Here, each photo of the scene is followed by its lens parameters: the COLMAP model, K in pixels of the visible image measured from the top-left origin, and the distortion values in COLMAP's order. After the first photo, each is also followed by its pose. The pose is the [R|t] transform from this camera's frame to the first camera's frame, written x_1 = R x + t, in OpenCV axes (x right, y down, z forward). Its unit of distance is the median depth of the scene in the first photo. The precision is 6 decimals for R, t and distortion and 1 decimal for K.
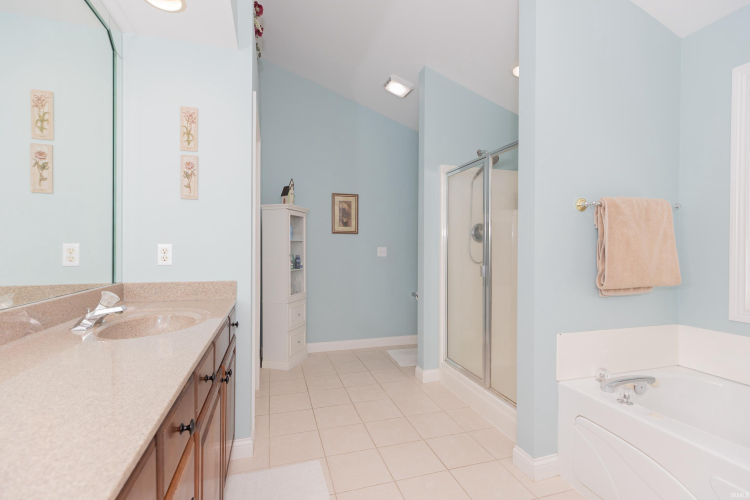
lens RADIAL K [[353.9, 0, 375.3], [0, 353.9, 248.7], [0, 0, 1]] dist [0.005040, -0.001343]
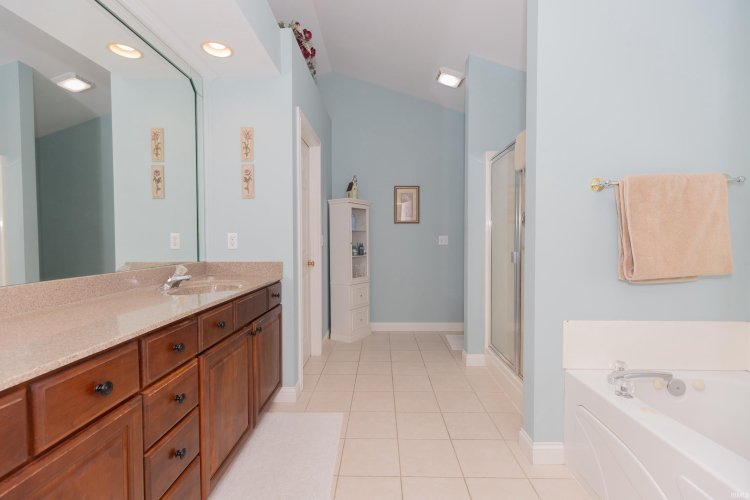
lens RADIAL K [[353.9, 0, 380.6], [0, 353.9, 249.4], [0, 0, 1]] dist [0.005040, -0.001343]
pose [[0.944994, 0.001296, -0.327084, 0.344697], [0.006679, 0.999707, 0.023258, 0.019972], [0.327019, -0.024164, 0.944709, -0.070361]]
